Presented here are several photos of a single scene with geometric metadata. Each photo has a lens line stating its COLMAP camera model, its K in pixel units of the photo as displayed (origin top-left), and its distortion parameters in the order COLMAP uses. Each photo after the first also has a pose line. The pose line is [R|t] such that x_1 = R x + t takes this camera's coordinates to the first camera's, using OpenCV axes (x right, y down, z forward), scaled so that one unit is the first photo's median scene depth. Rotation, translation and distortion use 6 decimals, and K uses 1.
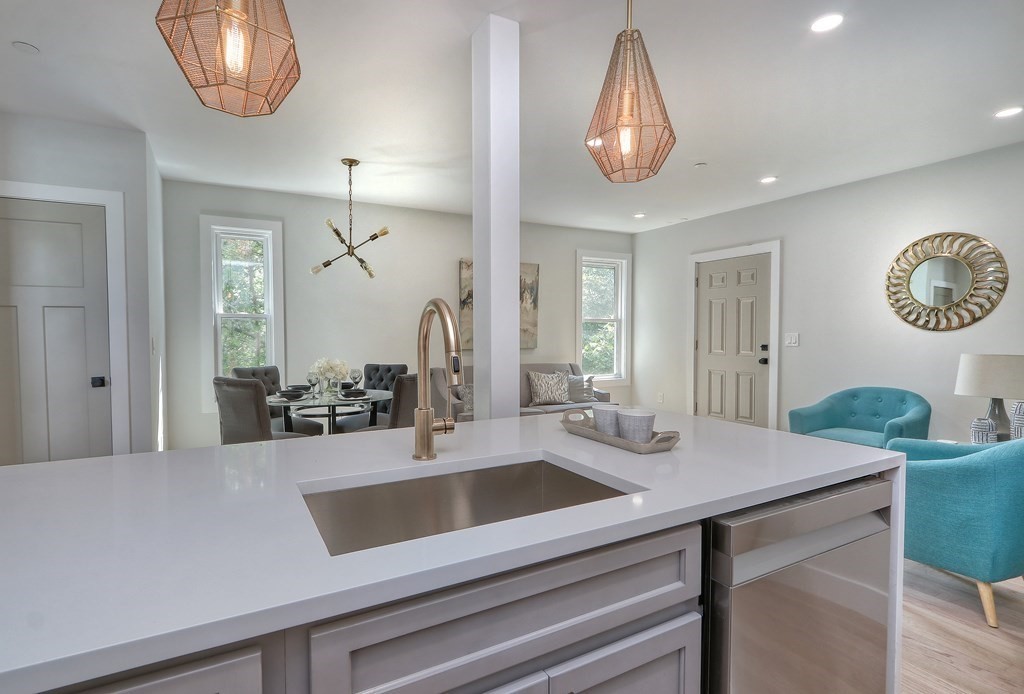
lens RADIAL K [[489.3, 0, 488.3], [0, 489.3, 349.3], [0, 0, 1]] dist [-0.002755, -0.000674]
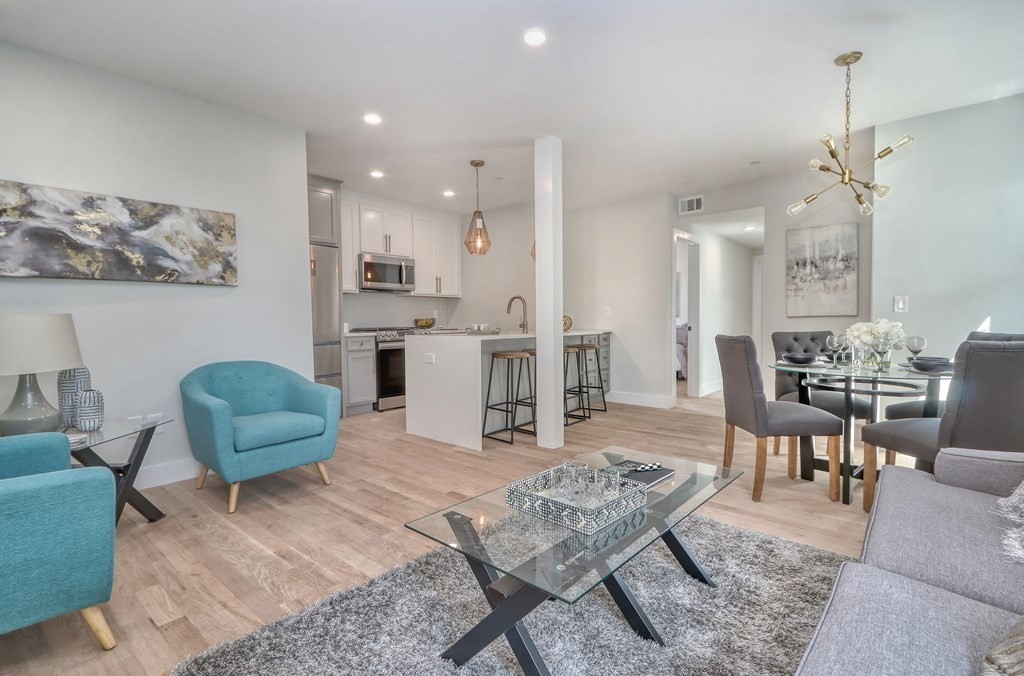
lens RADIAL K [[483.9, 0, 512.0], [0, 483.9, 338.0], [0, 0, 1]] dist [0.000459, -0.000204]
pose [[-0.928506, 0.023648, -0.370563, 0.328405], [-0.000928, 0.997819, 0.066003, -0.001969], [0.371316, 0.061628, -0.926459, 1.032770]]
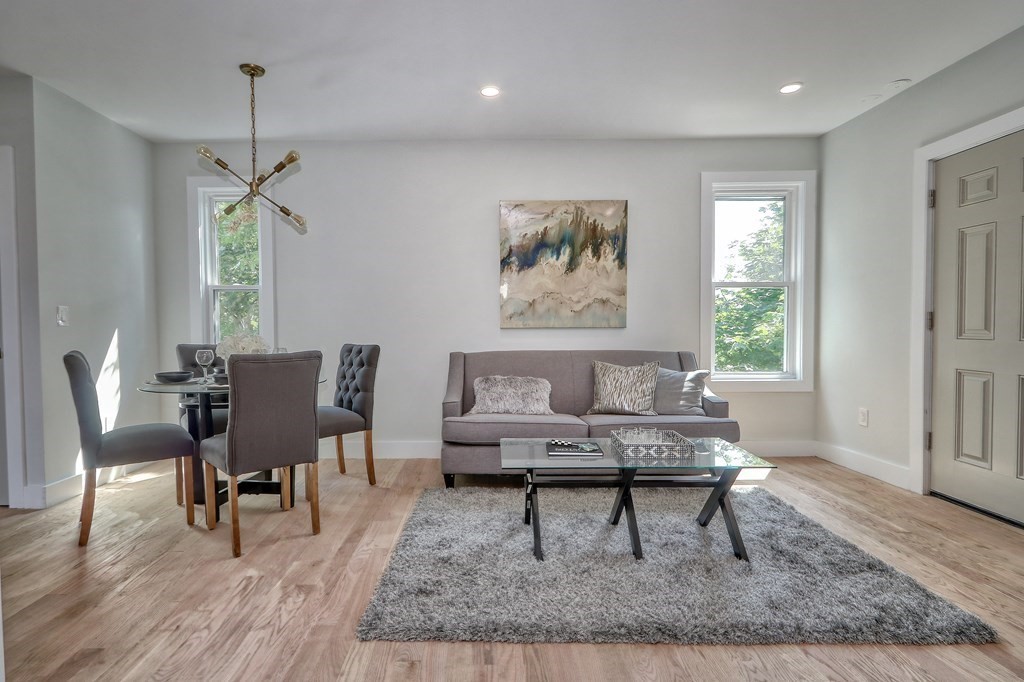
lens RADIAL K [[512.9, 0, 480.6], [0, 512.9, 340.7], [0, 0, 1]] dist [-0.000795, 0.000253]
pose [[0.886366, 0.011053, -0.462854, 0.268154], [-0.011001, 0.999936, 0.002812, 0.016953], [0.462855, 0.002600, 0.886430, 0.315773]]
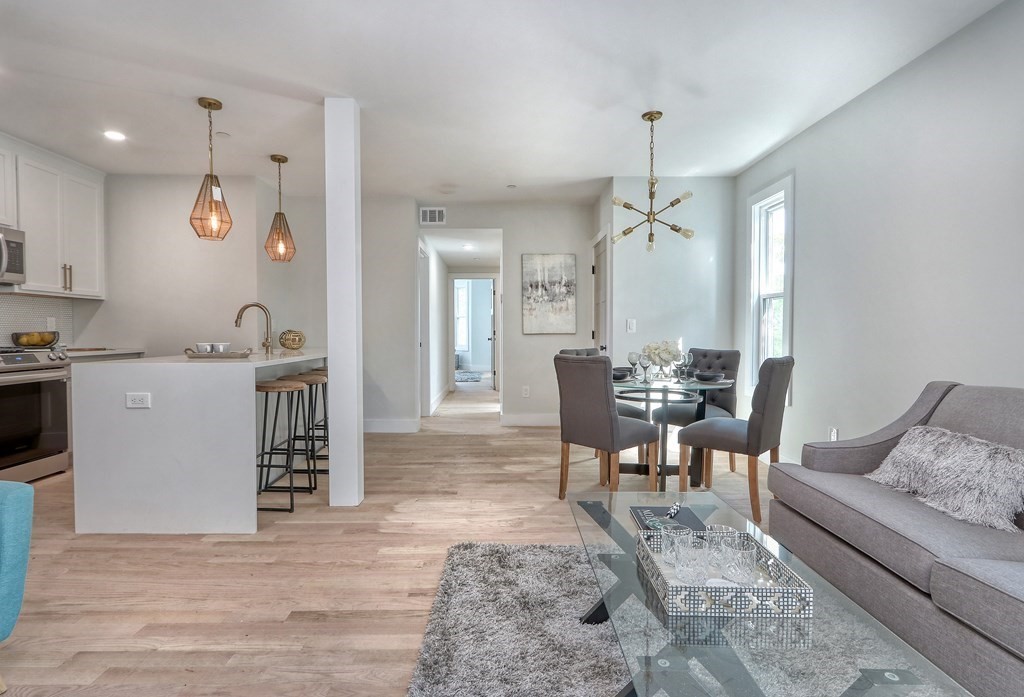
lens RADIAL K [[502.1, 0, 510.5], [0, 502.1, 343.5], [0, 0, 1]] dist [-0.000222, -0.001264]
pose [[-0.442318, 0.023900, -0.896540, 0.439295], [-0.027972, 0.998791, 0.040426, -0.003272], [0.896422, 0.042960, -0.441115, 0.804232]]
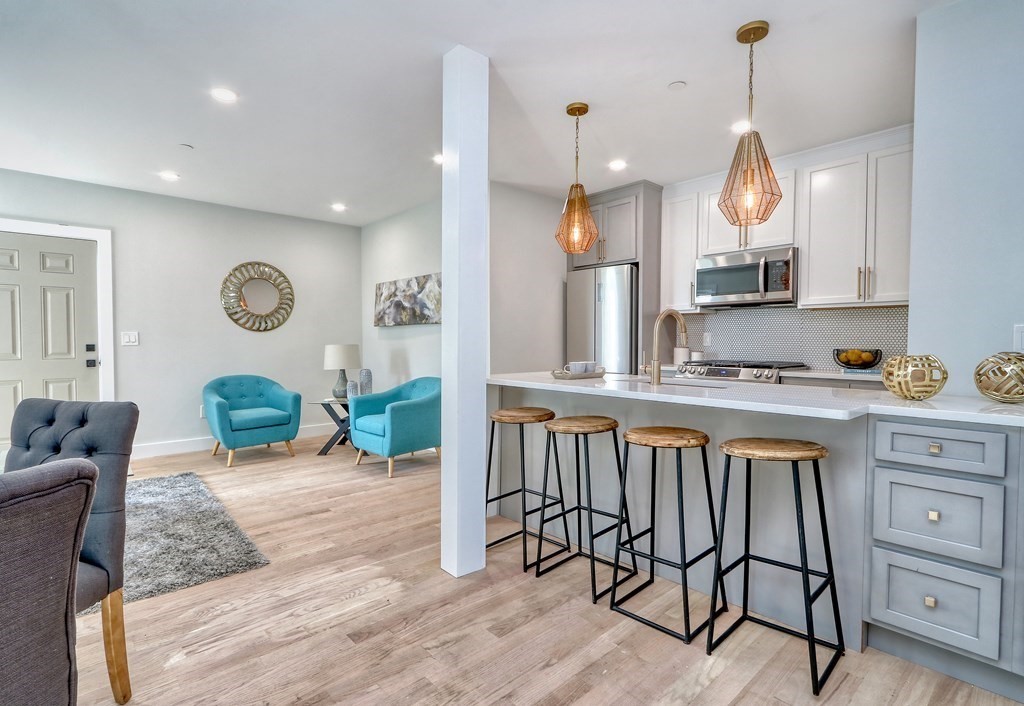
lens RADIAL K [[500.0, 0, 496.6], [0, 500.0, 355.0], [0, 0, 1]] dist [-0.003009, -0.000521]
pose [[-0.231949, -0.027906, 0.972328, -0.436768], [0.030746, 0.998879, 0.036003, -0.000410], [-0.972242, 0.038246, -0.230830, 0.455310]]
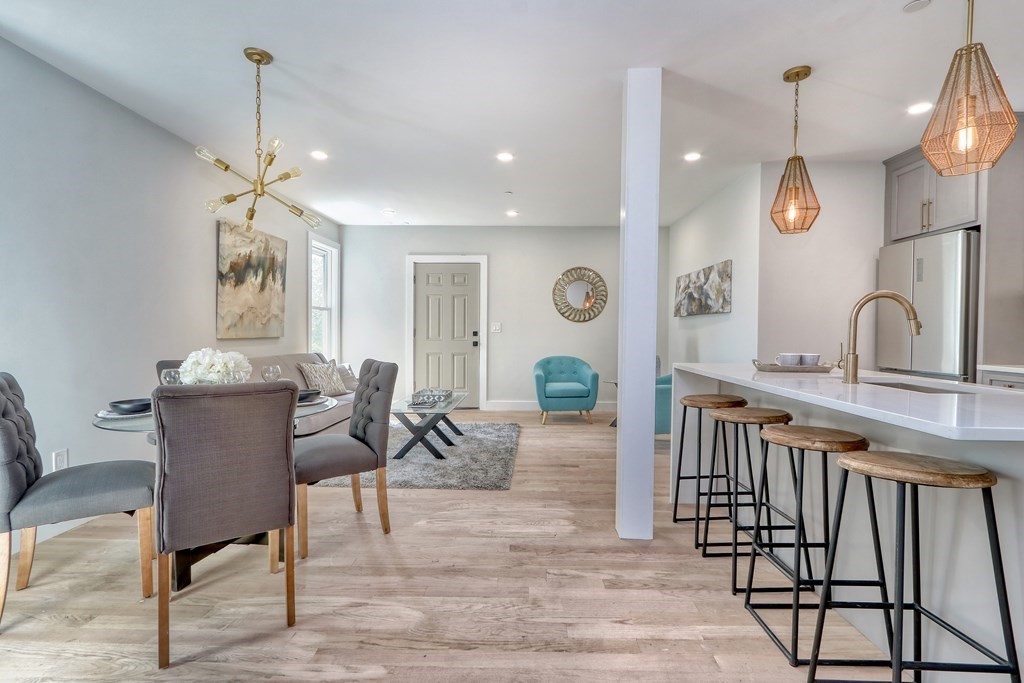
lens RADIAL K [[468.7, 0, 512.2], [0, 468.7, 337.8], [0, 0, 1]] dist [0.000305, 0.000198]
pose [[0.489976, -0.012399, 0.871648, -0.463509], [0.022219, 0.999752, 0.001731, 0.007141], [-0.871453, 0.018519, 0.490130, 0.258006]]
